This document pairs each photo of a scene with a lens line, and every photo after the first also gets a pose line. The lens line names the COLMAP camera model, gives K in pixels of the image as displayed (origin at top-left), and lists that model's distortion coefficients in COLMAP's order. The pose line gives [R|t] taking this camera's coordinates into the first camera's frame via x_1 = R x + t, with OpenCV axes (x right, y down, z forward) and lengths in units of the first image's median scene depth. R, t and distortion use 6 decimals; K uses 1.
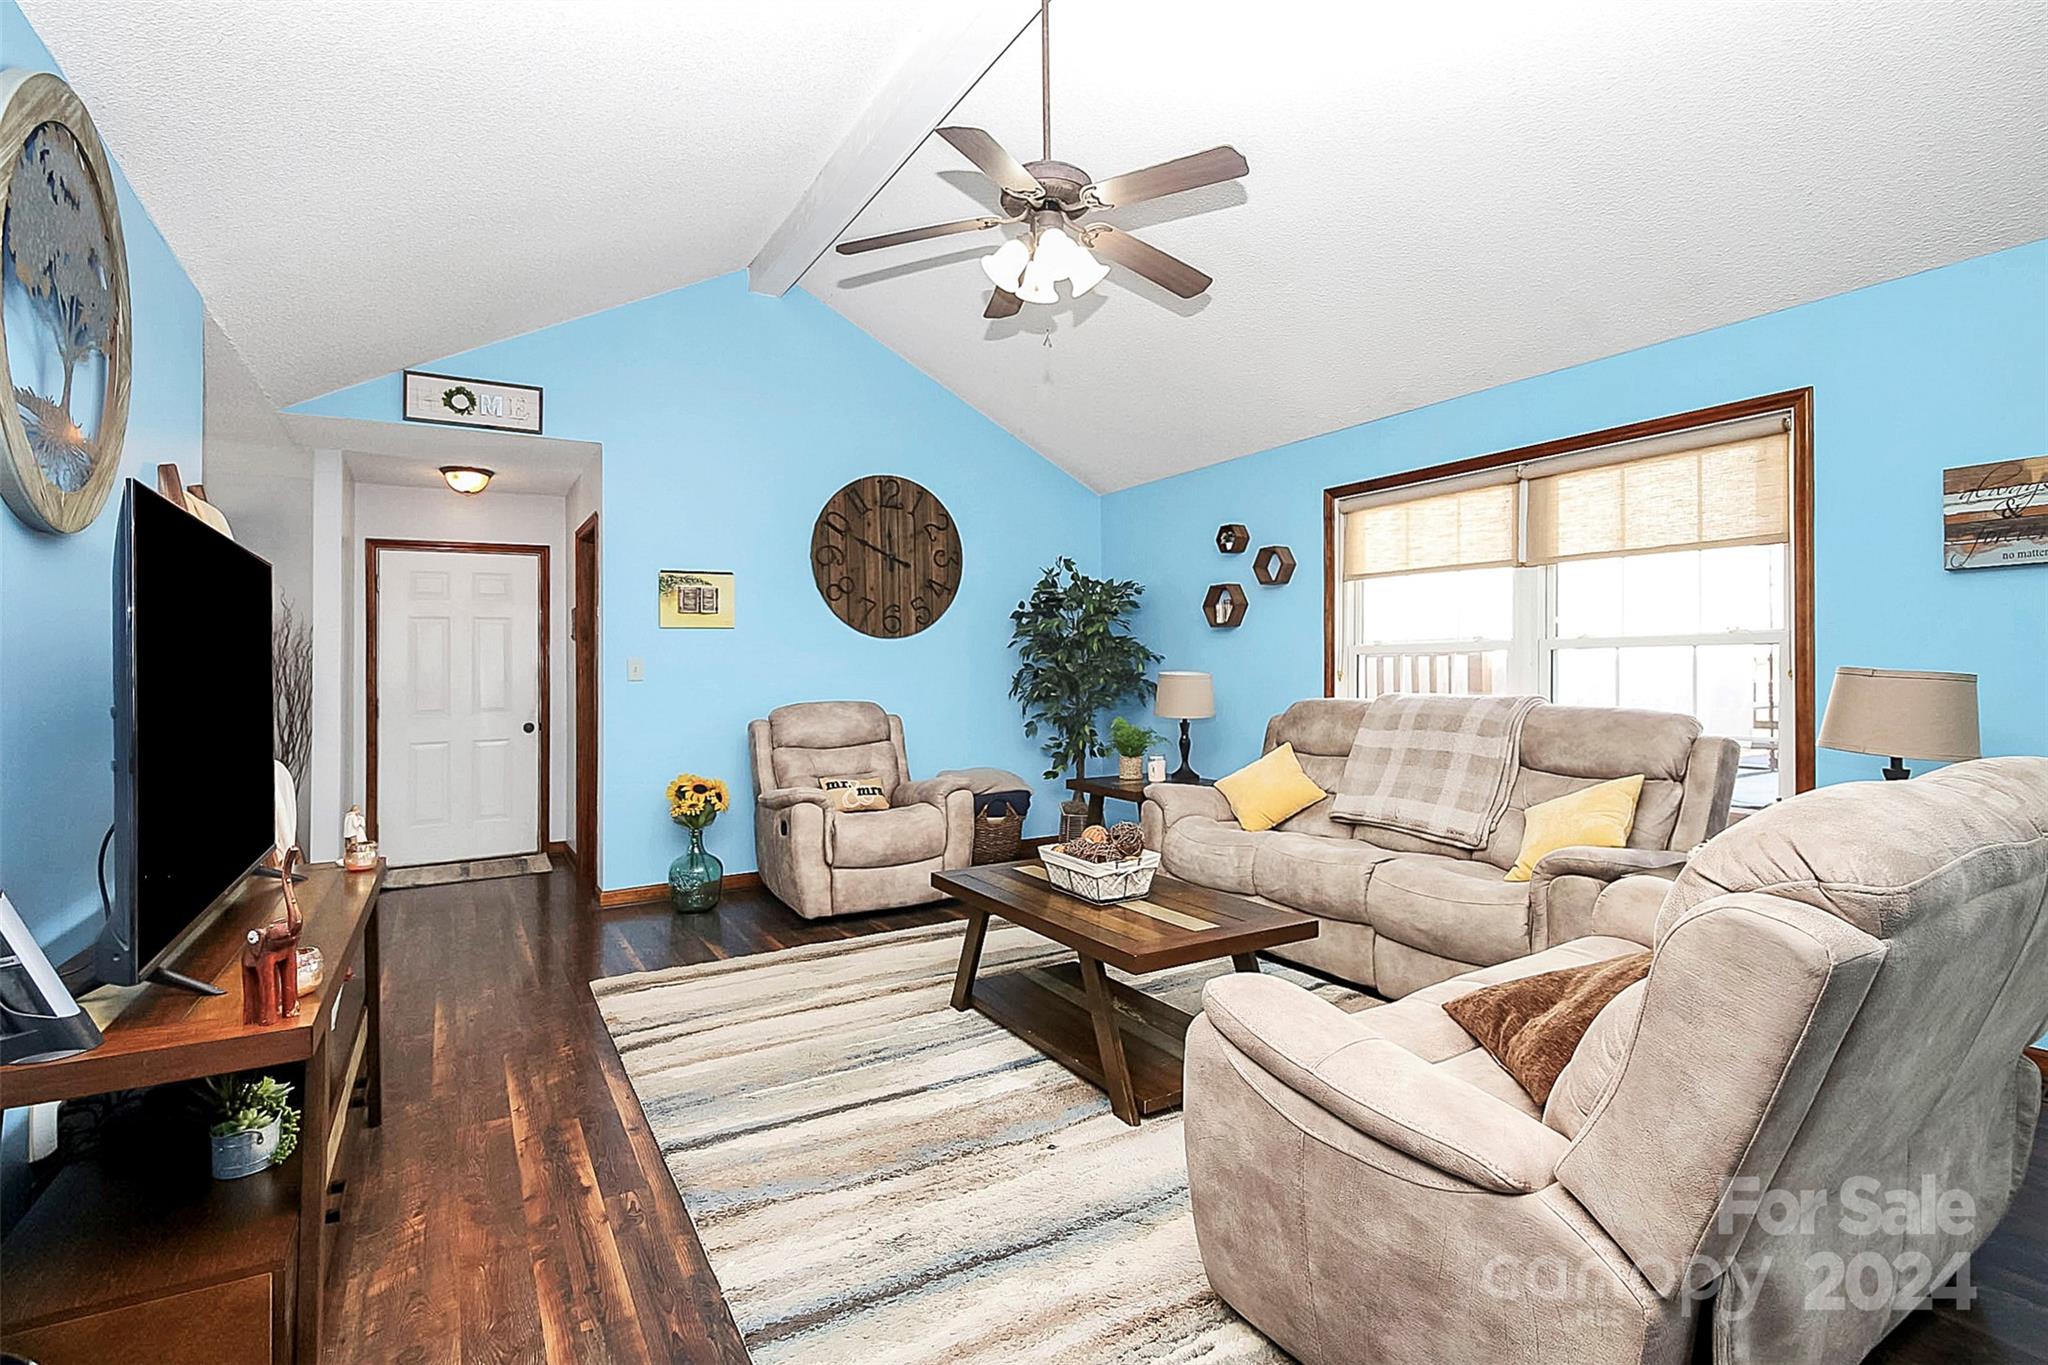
lens RADIAL K [[991.2, 0, 1026.5], [0, 991.2, 674.8], [0, 0, 1]] dist [-0.008067, 0.003081]
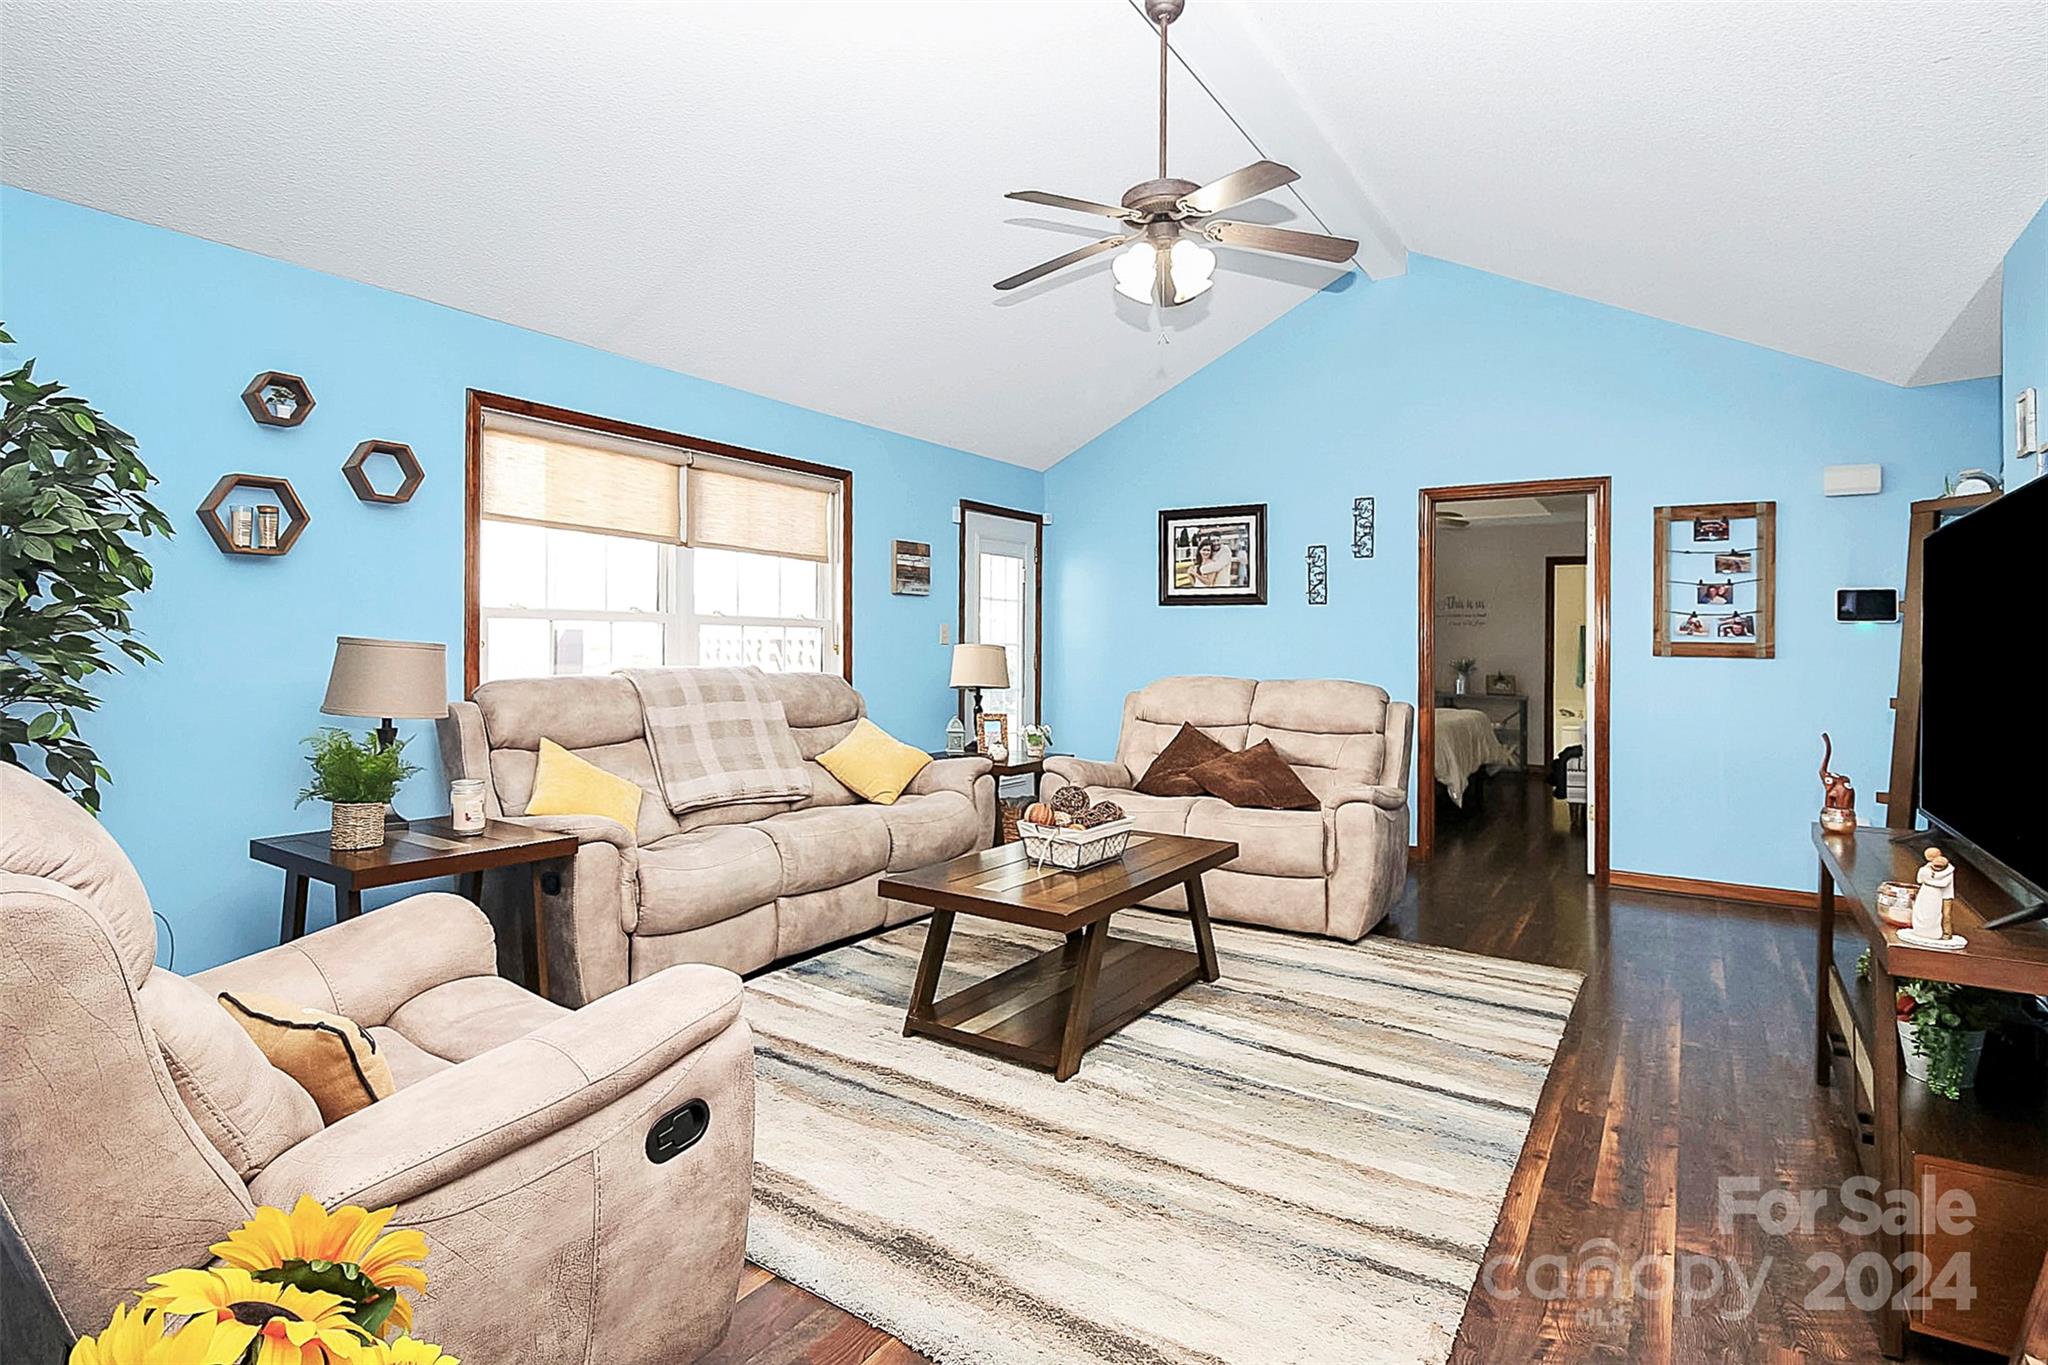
lens RADIAL K [[991.2, 0, 1032.7], [0, 991.2, 647.3], [0, 0, 1]] dist [-0.008067, 0.003081]
pose [[-0.438169, -0.001516, 0.898891, -0.805046], [-0.007051, 0.999974, -0.001751, -0.000905], [-0.898865, -0.007106, -0.438168, 1.453390]]
